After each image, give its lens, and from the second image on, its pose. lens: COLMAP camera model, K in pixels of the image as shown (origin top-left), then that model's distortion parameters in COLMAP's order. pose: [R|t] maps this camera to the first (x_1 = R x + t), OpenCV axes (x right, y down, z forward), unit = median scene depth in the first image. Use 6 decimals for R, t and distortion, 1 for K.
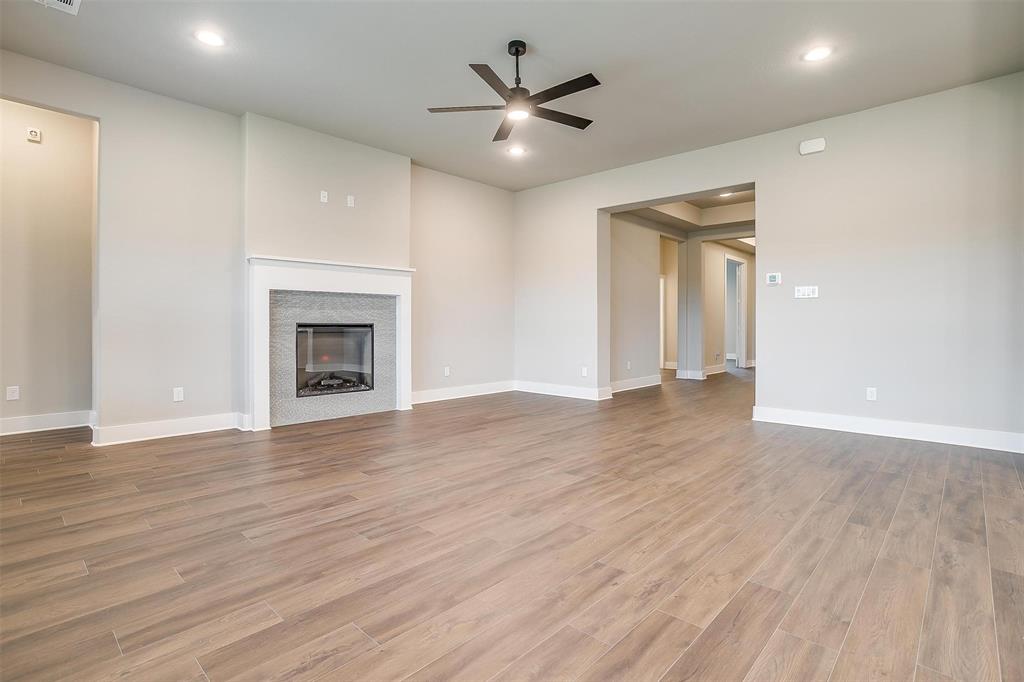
lens RADIAL K [[501.3, 0, 513.5], [0, 501.3, 325.4], [0, 0, 1]] dist [-0.065796, 0.037959]
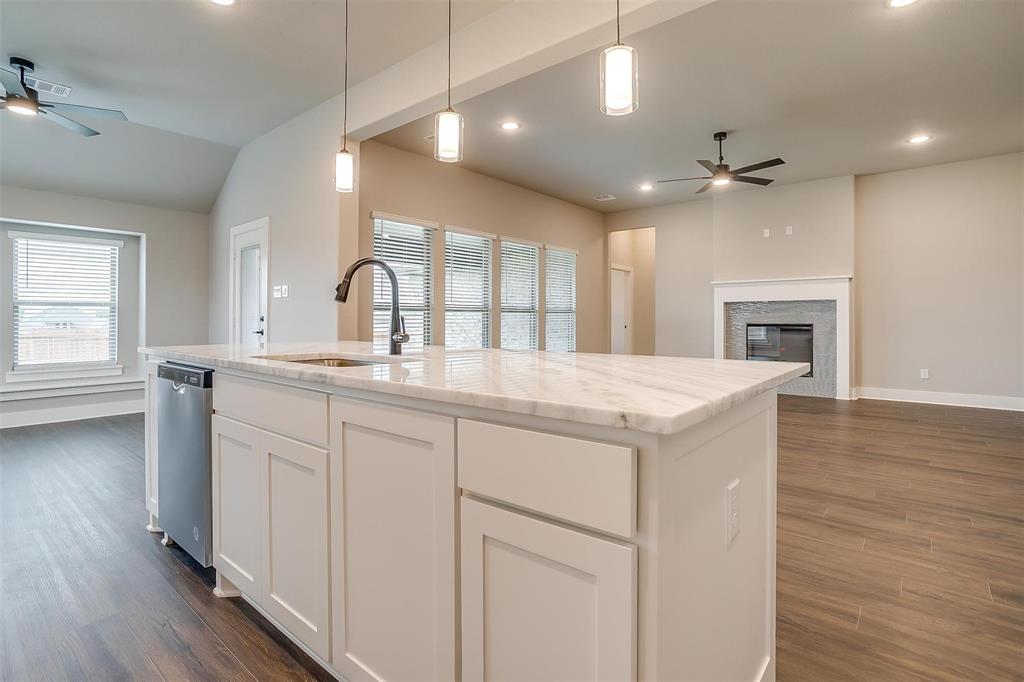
lens RADIAL K [[505.9, 0, 514.5], [0, 505.9, 313.0], [0, 0, 1]] dist [-0.060818, 0.028020]
pose [[0.062007, -0.017239, -0.997927, 0.949913], [-0.003874, 0.999839, -0.017513, -0.006157], [0.998068, 0.004952, 0.061930, 0.198566]]
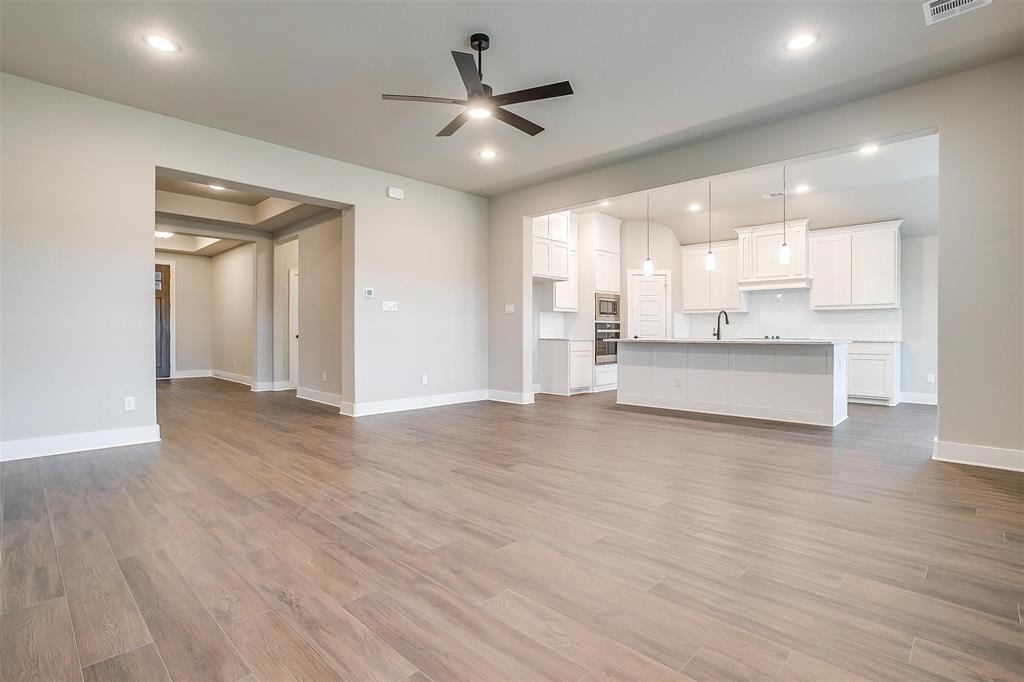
lens RADIAL K [[498.3, 0, 510.0], [0, 498.3, 335.3], [0, 0, 1]] dist [-0.059768, 0.035715]
pose [[0.016223, -0.009565, 0.999823, -0.623821], [0.002886, 0.999951, 0.009520, -0.003974], [-0.999864, 0.002731, 0.016250, 0.612965]]
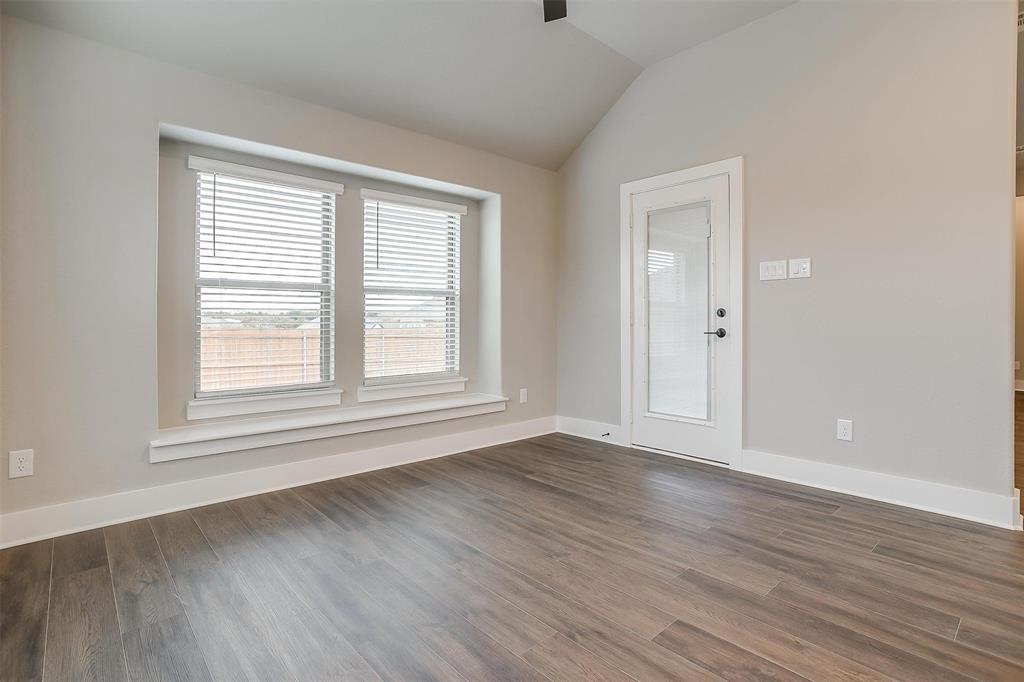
lens RADIAL K [[501.3, 0, 513.5], [0, 501.3, 325.4], [0, 0, 1]] dist [-0.065796, 0.037959]
pose [[-0.082317, 0.000826, -0.996606, 0.608530], [-0.006598, 0.999977, 0.001373, 0.007268], [0.996584, 0.006689, -0.082309, -0.450995]]
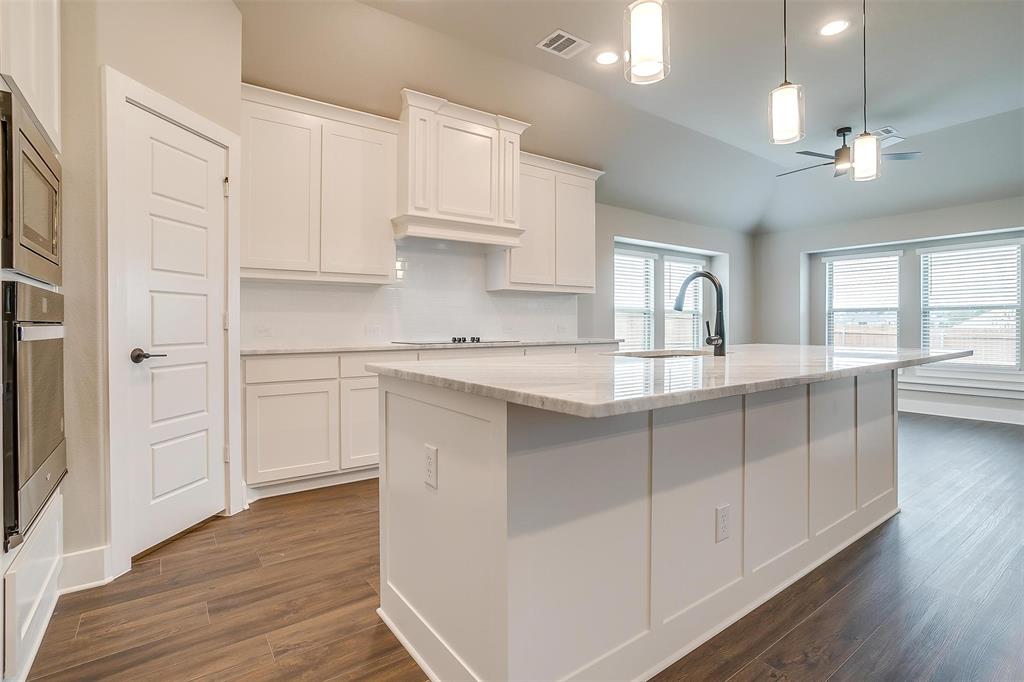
lens RADIAL K [[501.3, 0, 513.5], [0, 501.3, 325.4], [0, 0, 1]] dist [-0.065796, 0.037959]
pose [[-0.982533, -0.001398, 0.186082, 0.655430], [-0.000138, 0.999977, 0.006784, -0.008045], [-0.186087, 0.006640, -0.982511, 0.560853]]
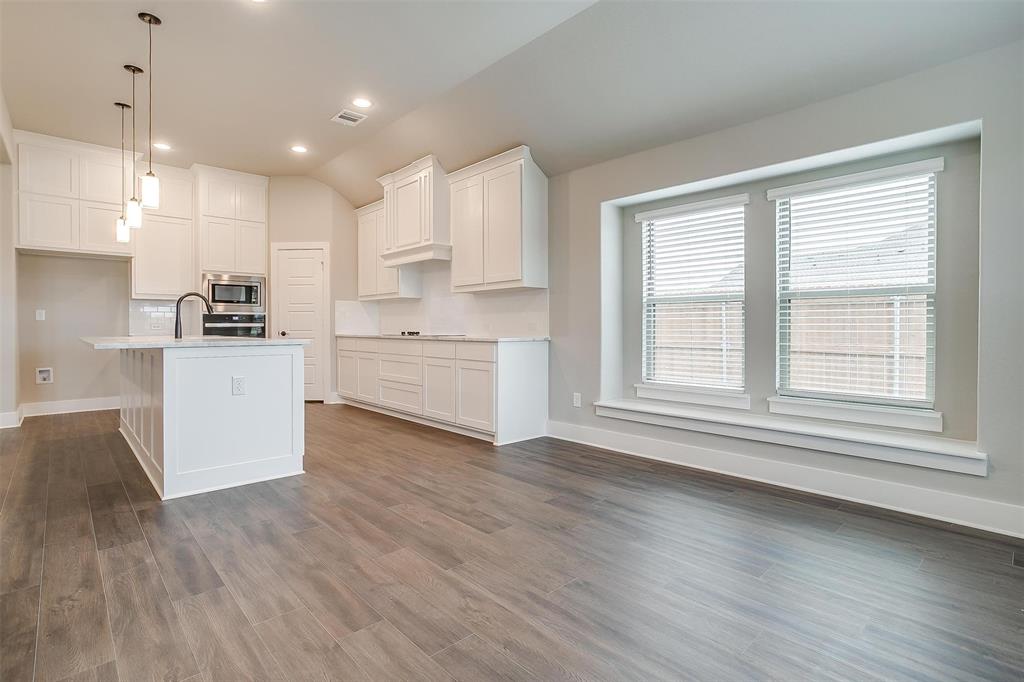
lens RADIAL K [[501.3, 0, 513.5], [0, 501.3, 325.4], [0, 0, 1]] dist [-0.065796, 0.037959]
pose [[0.065247, -0.000390, 0.997869, -0.145141], [0.006275, 0.999980, -0.000019, 0.002969], [-0.997849, 0.006263, 0.065248, -0.425159]]
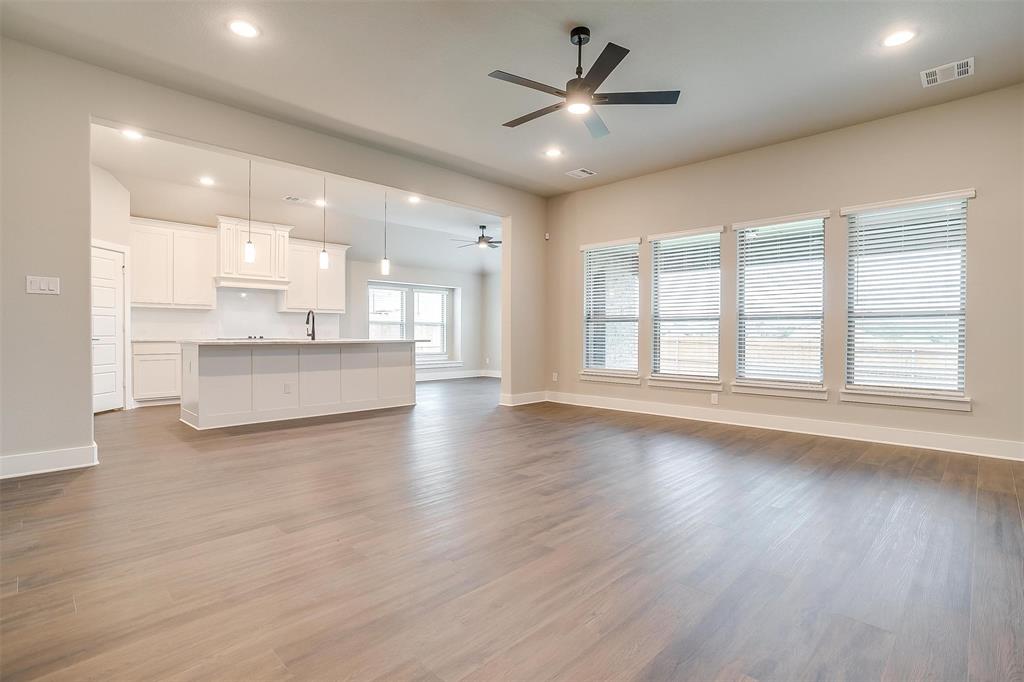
lens RADIAL K [[493.4, 0, 522.5], [0, 493.4, 339.7], [0, 0, 1]] dist [-0.038387, 0.000371]
pose [[-0.999970, -0.005666, 0.005208, 0.072128], [-0.005577, 0.999840, 0.016987, -0.004433], [-0.005303, 0.016958, -0.999842, 1.273567]]
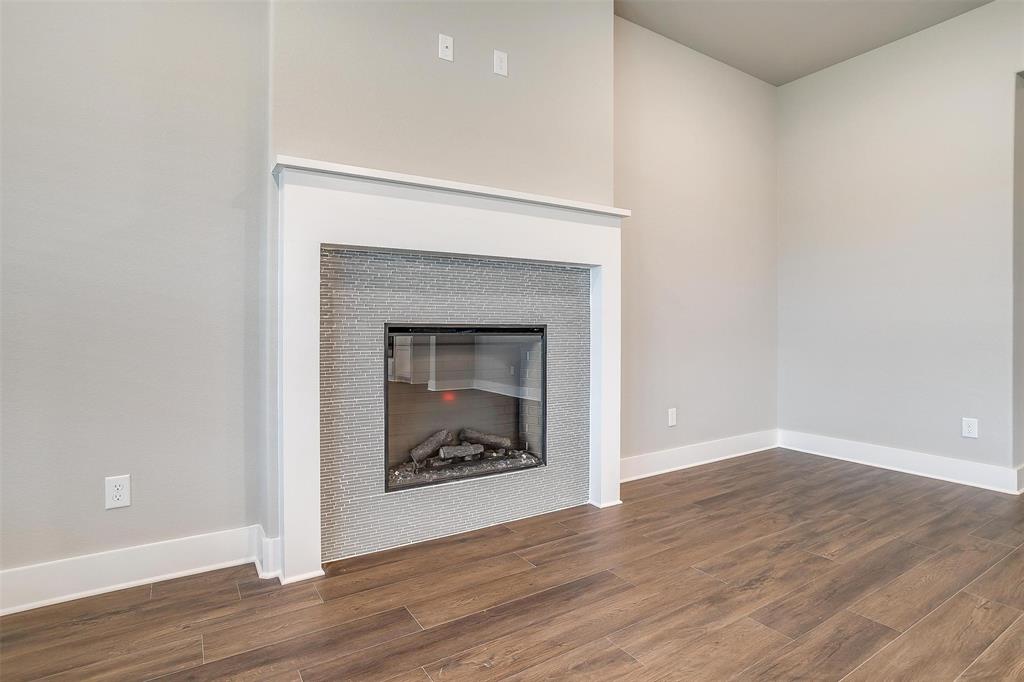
lens RADIAL K [[530.0, 0, 513.0], [0, 530.0, 323.8], [0, 0, 1]] dist [-0.035973, 0.000349]
pose [[0.968995, 0.000407, -0.247081, -0.197517], [-0.001674, 0.999986, -0.004921, -0.002332], [0.247075, 0.005182, 0.968982, 0.534389]]
